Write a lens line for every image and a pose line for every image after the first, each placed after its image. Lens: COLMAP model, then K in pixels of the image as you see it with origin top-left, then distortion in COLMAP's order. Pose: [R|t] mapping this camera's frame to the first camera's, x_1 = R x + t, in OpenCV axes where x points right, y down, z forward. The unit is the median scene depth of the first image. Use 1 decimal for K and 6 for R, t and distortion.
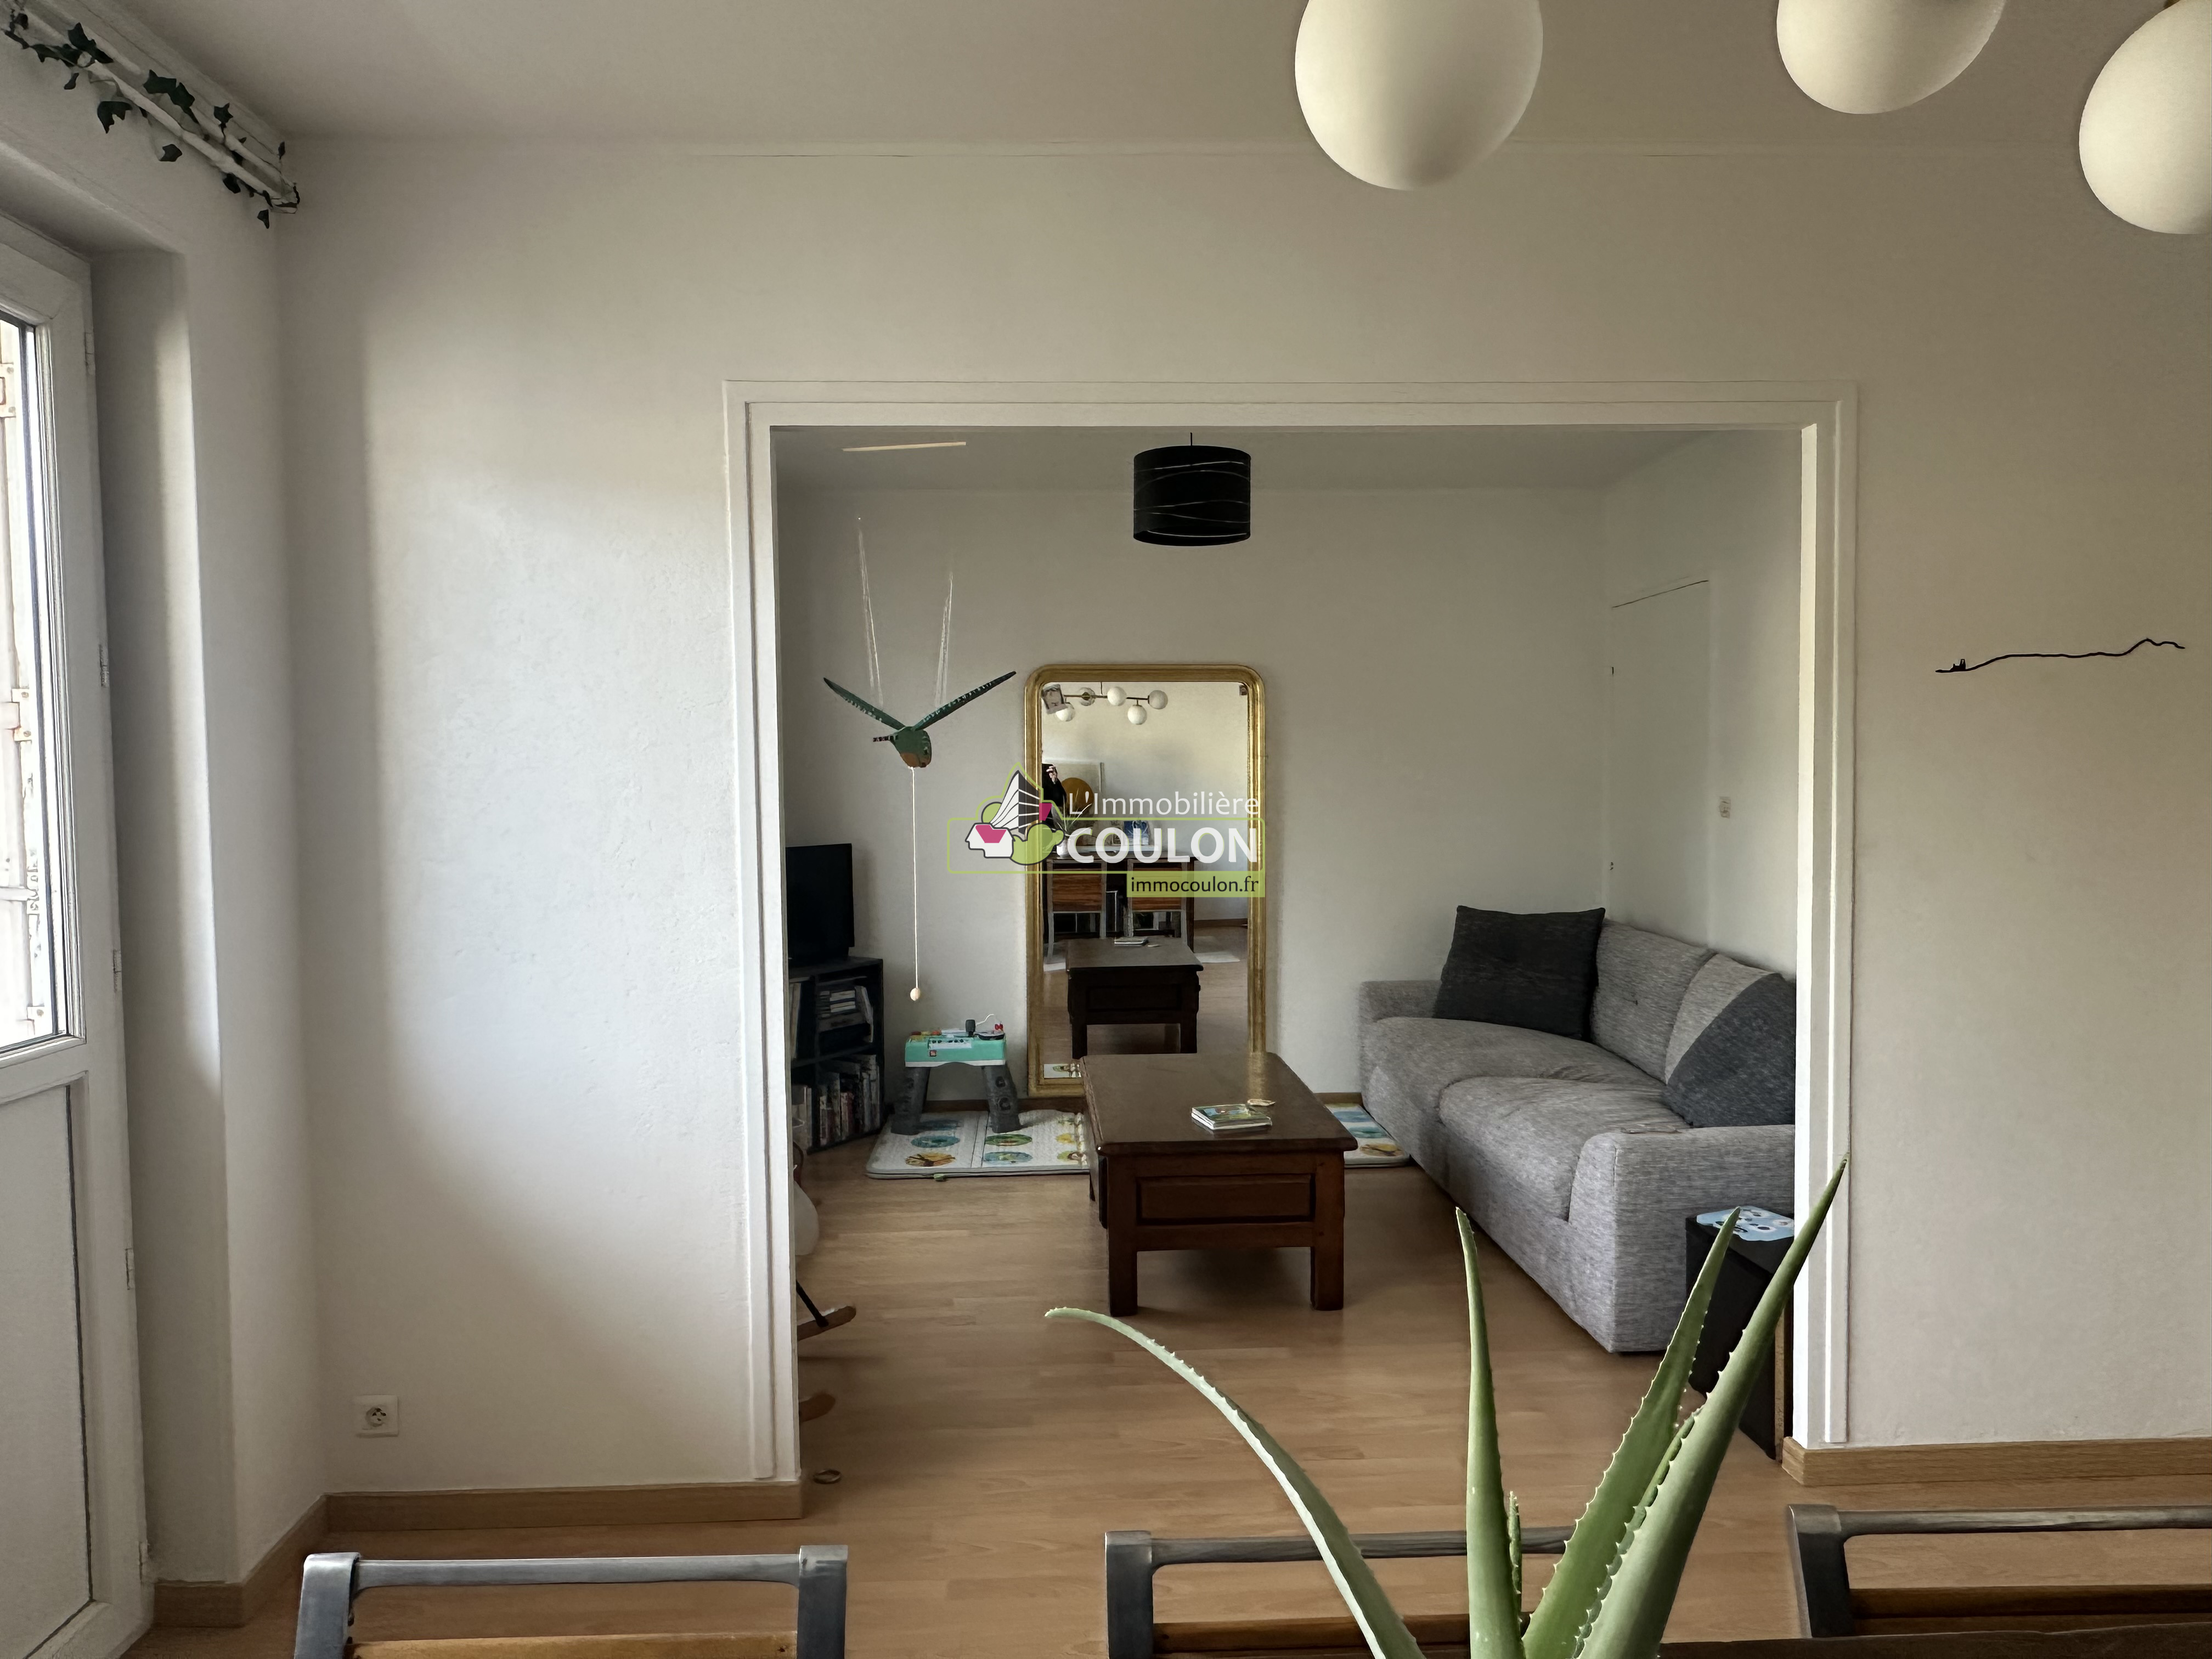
lens RADIAL K [[1438.0, 0, 1093.3], [0, 1438.0, 838.5], [0, 0, 1]] dist [-0.006453, 0.006710]
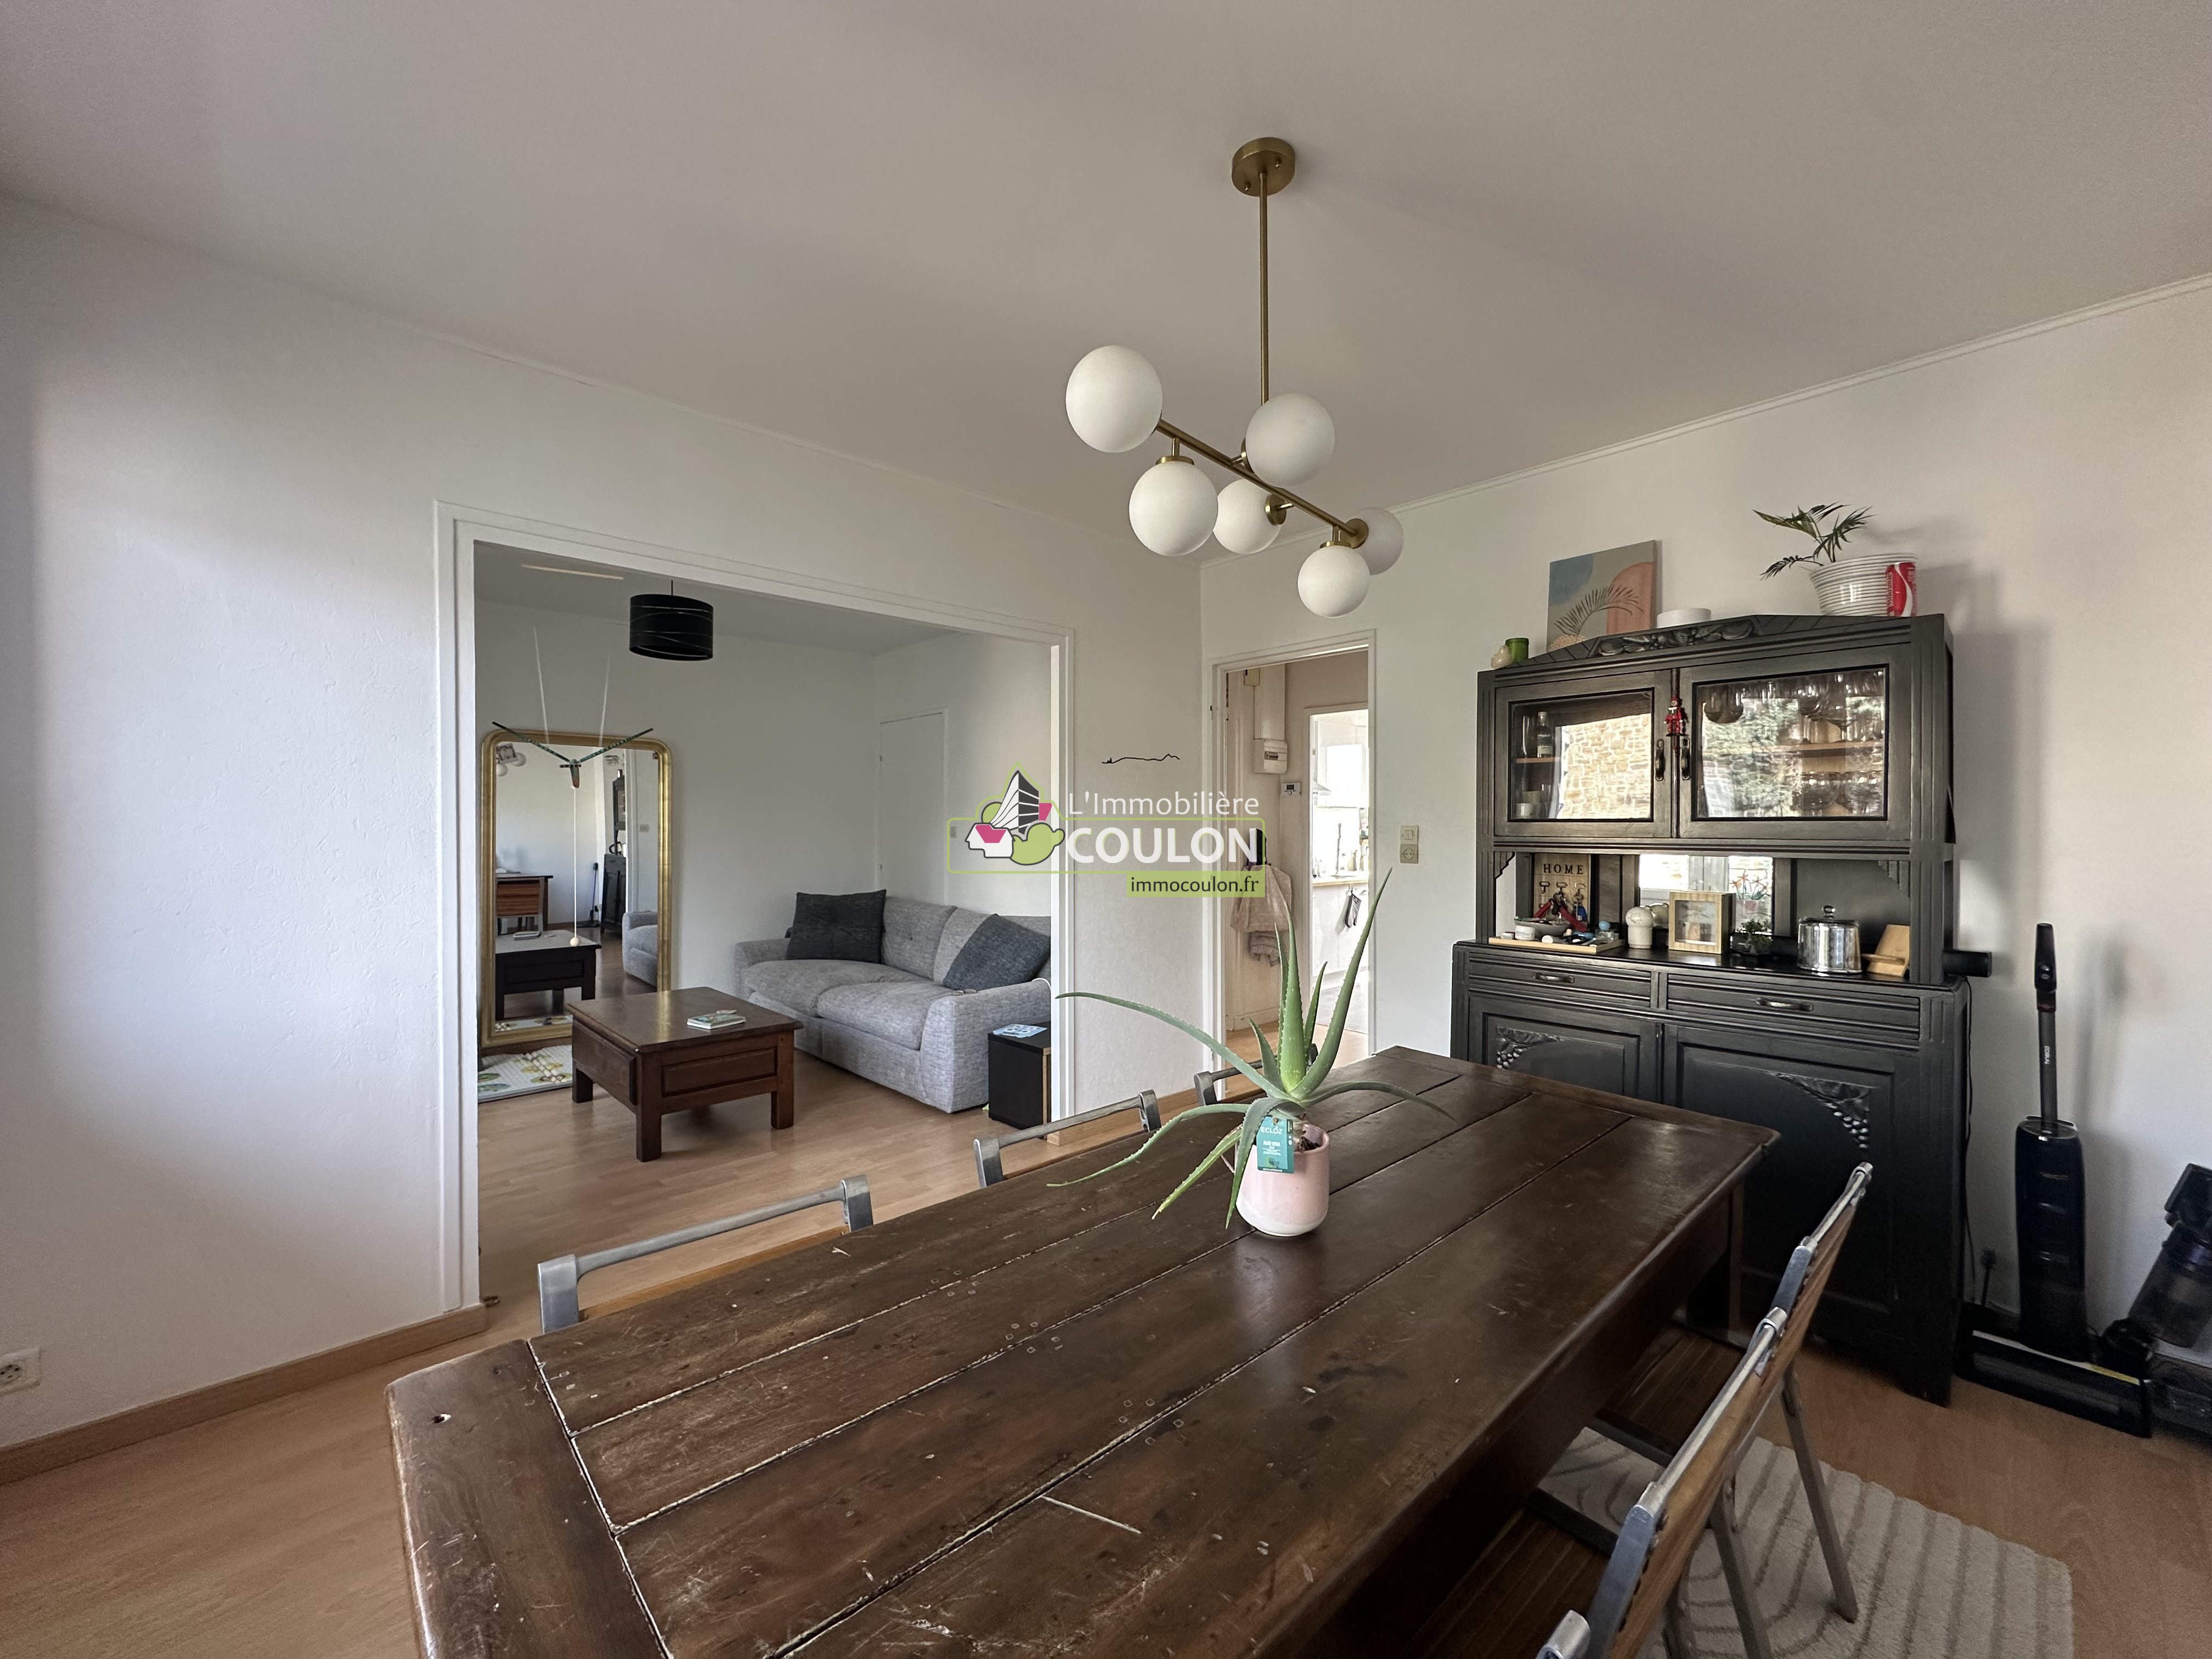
lens RADIAL K [[888.8, 0, 1106.9], [0, 888.8, 830.2], [0, 0, 1]] dist [-0.001999, 0.001471]
pose [[0.758016, 0.008040, 0.652186, -0.312944], [0.020495, 0.999137, -0.036138, 0.039760], [-0.651914, 0.040759, 0.757197, -0.047085]]
